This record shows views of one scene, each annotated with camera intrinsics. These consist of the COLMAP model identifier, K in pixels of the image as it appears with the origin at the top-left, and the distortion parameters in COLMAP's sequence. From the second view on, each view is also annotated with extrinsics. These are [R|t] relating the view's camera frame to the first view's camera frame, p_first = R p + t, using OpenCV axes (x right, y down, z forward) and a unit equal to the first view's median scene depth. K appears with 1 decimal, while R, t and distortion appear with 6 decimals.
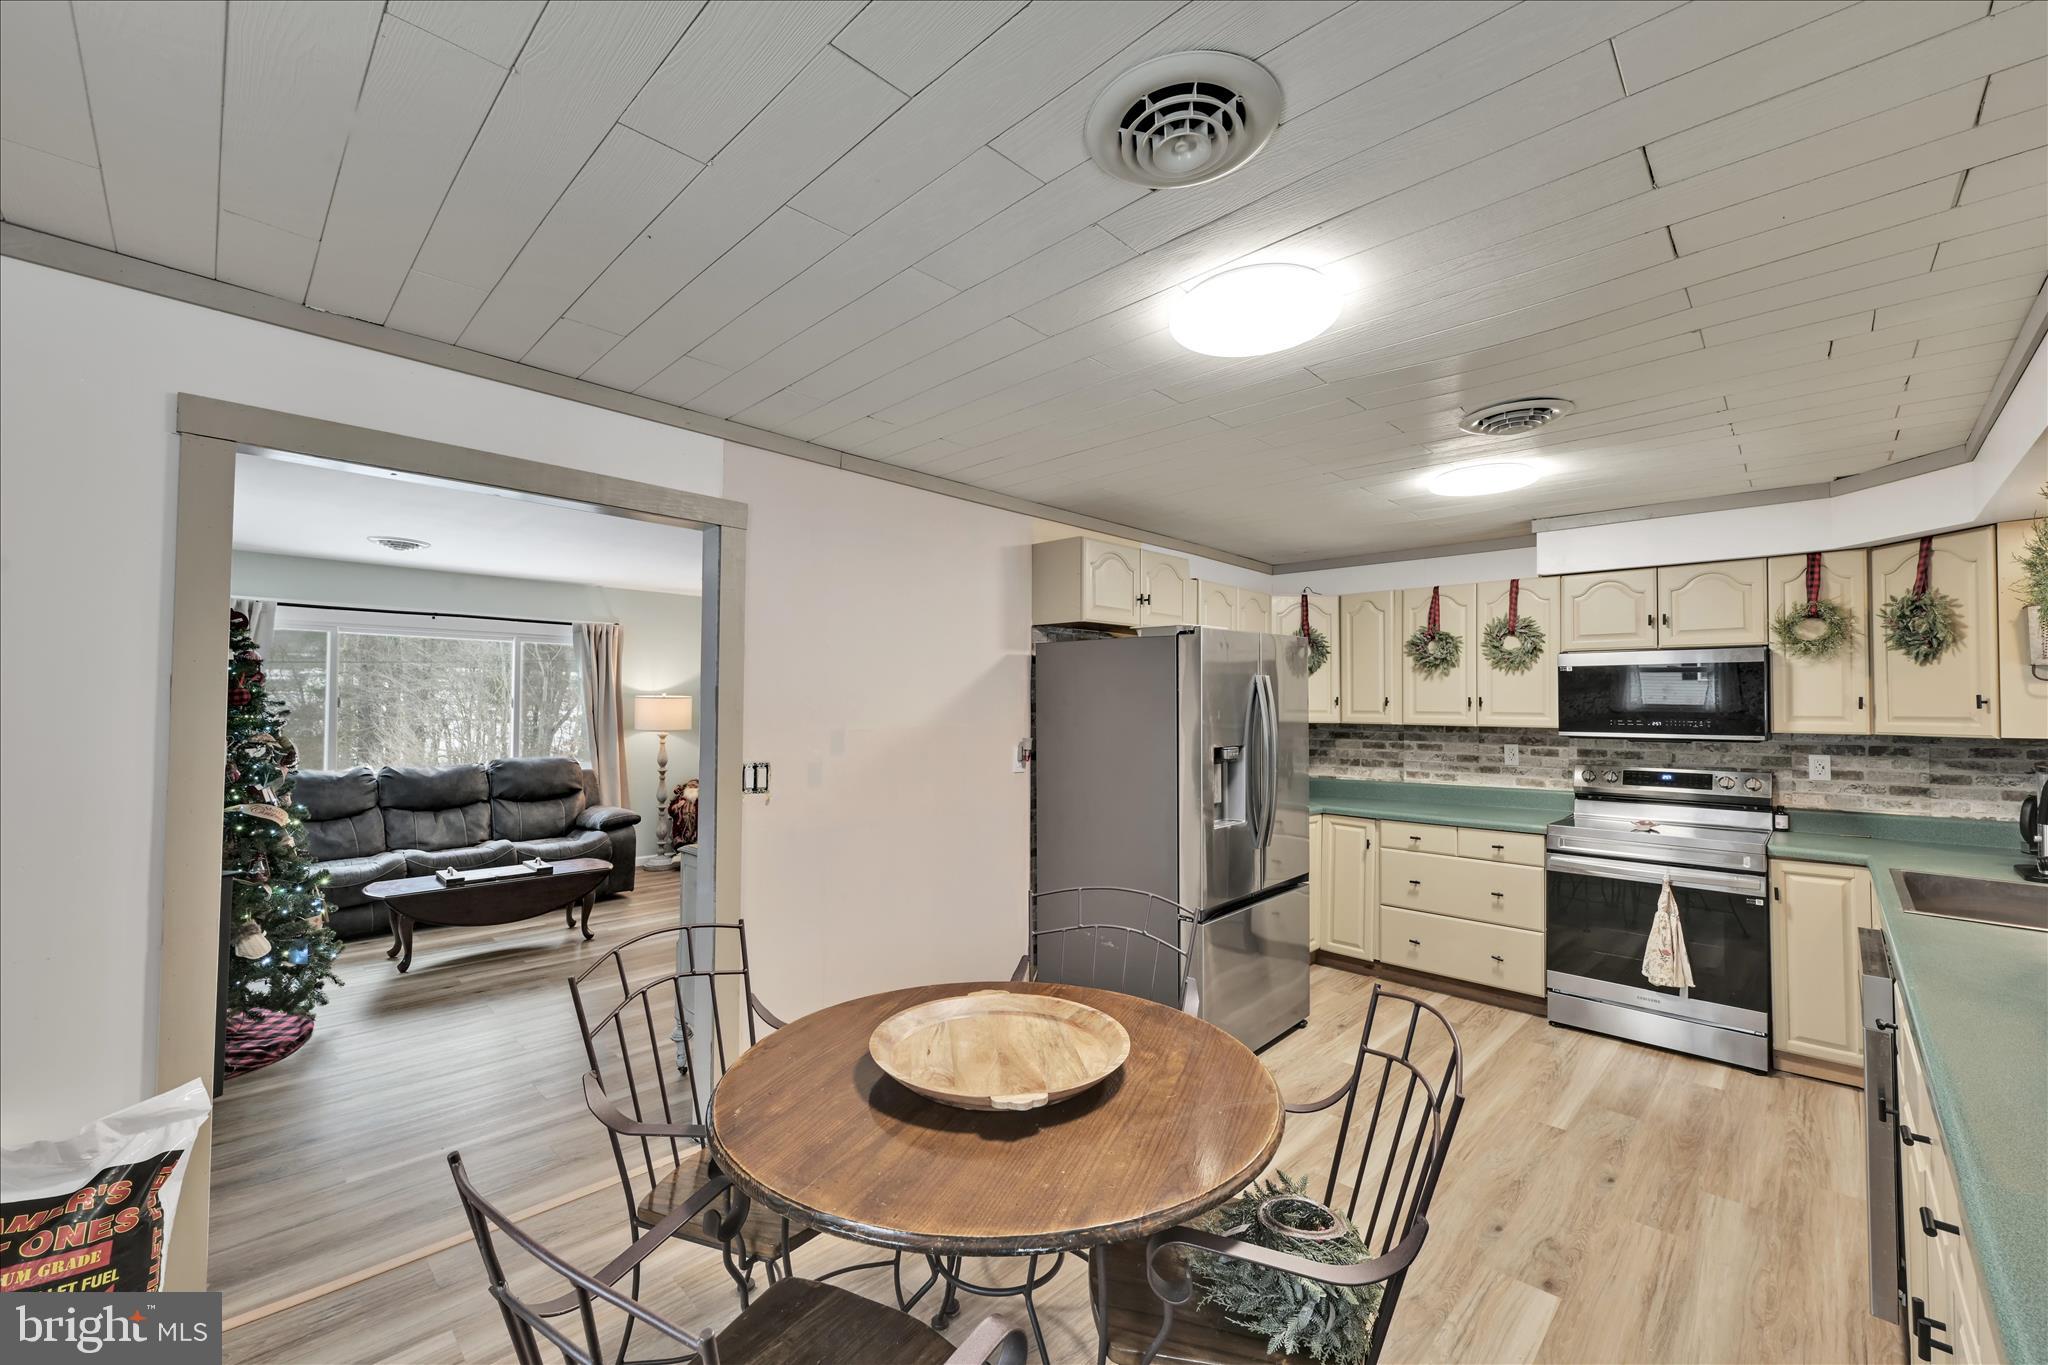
lens RADIAL K [[817.5, 0, 1024.0], [0, 817.5, 682.5], [0, 0, 1]] dist [0.000204, 0.000003]
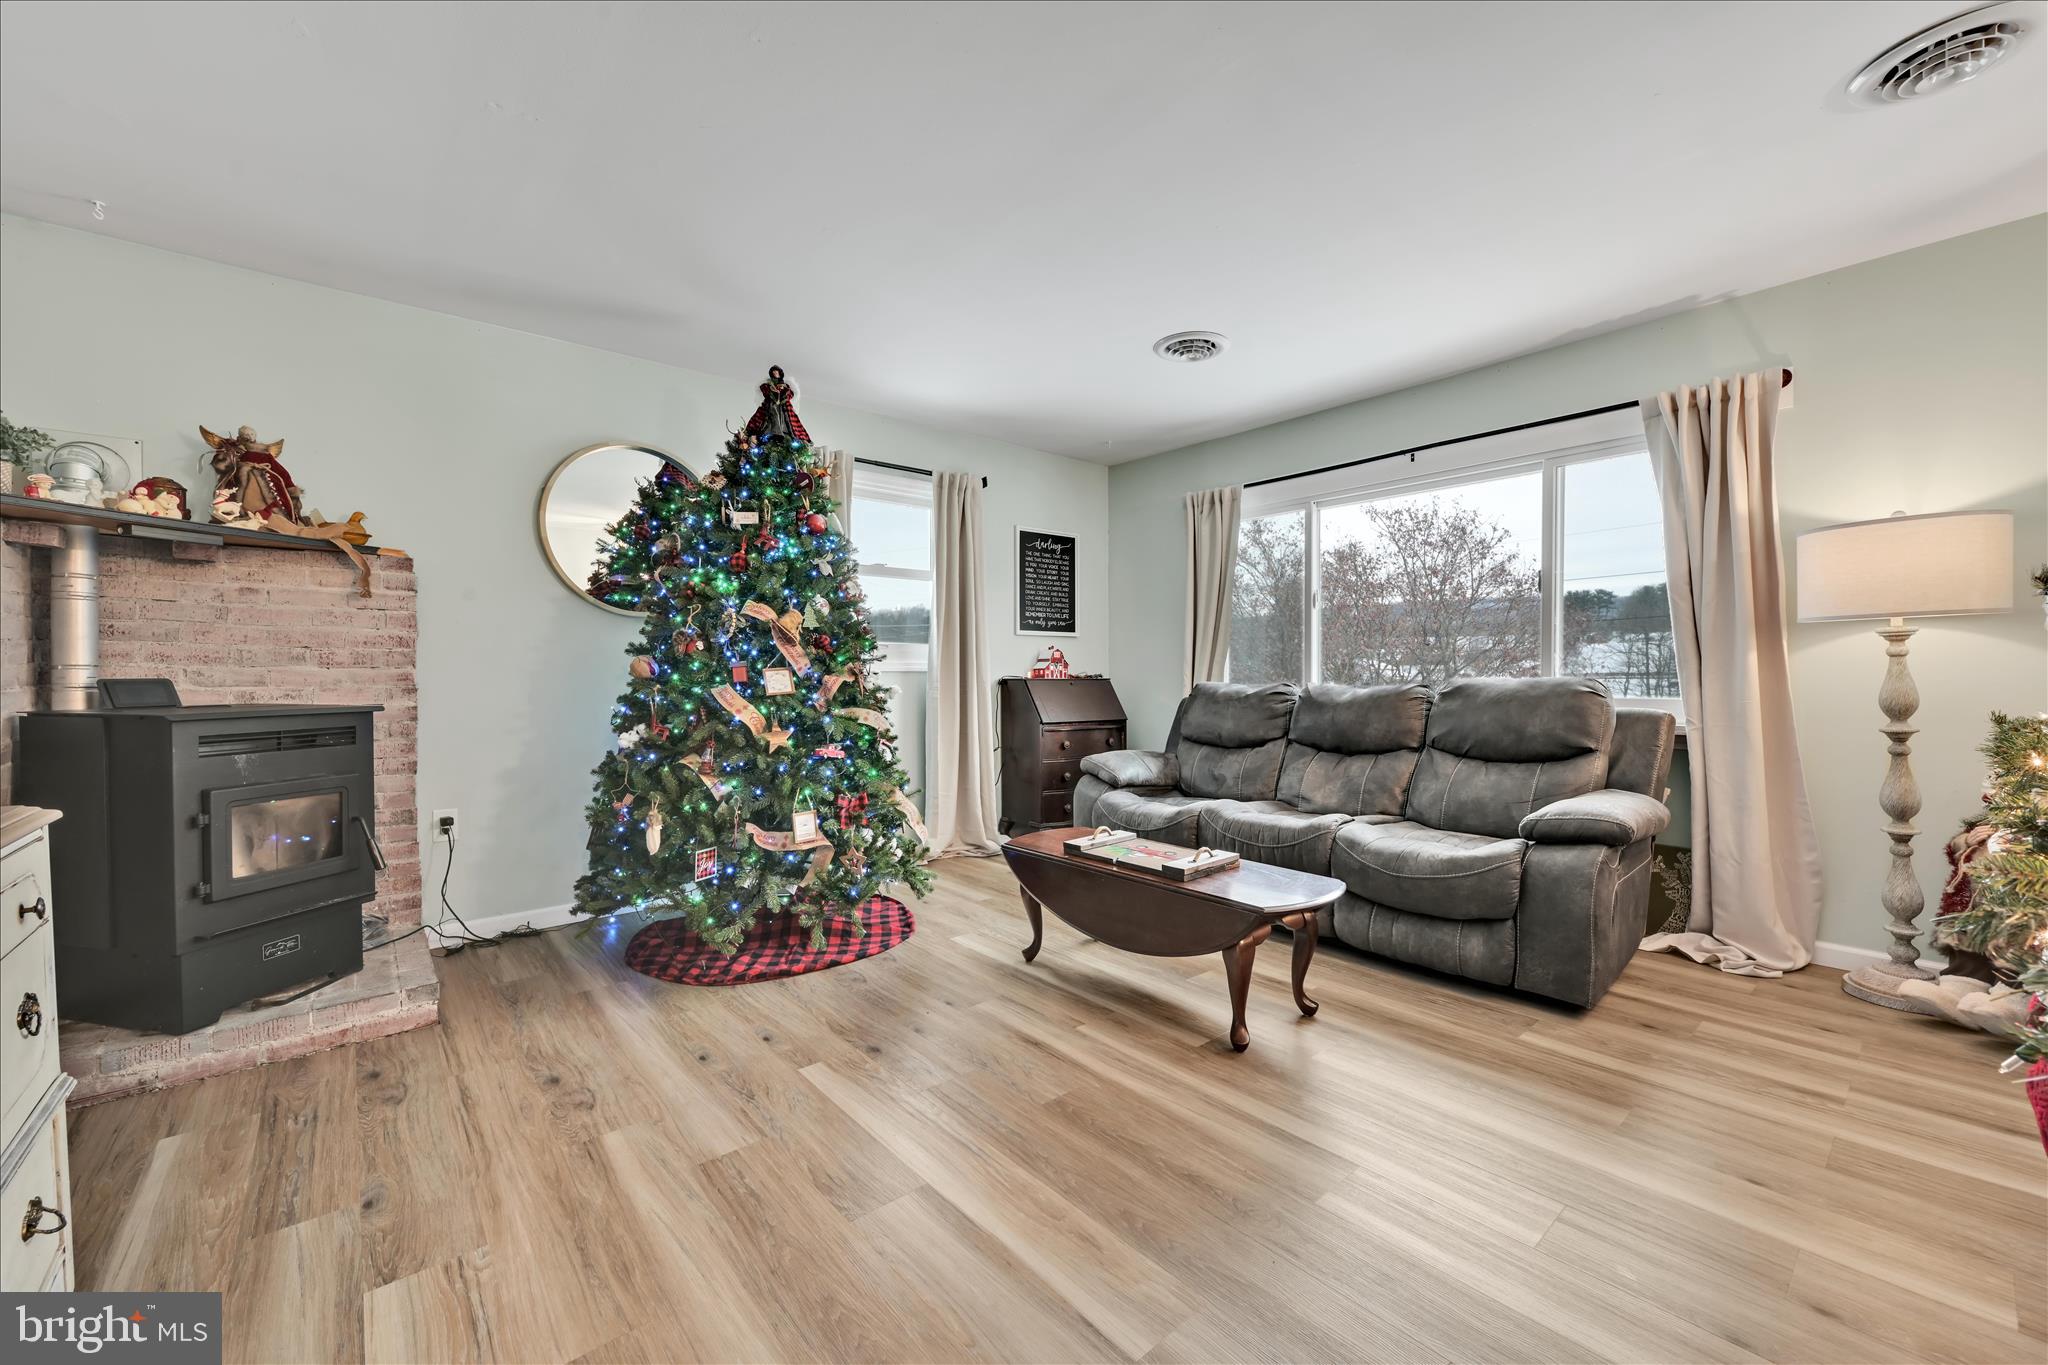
lens RADIAL K [[823.7, 0, 1024.0], [0, 823.7, 682.5], [0, 0, 1]] dist [0.000936, 0.000176]
pose [[-0.105256, 0.006815, -0.994422, -0.053312], [0.036016, 0.999347, 0.003037, 0.086725], [0.993793, -0.035495, -0.105433, 0.795770]]
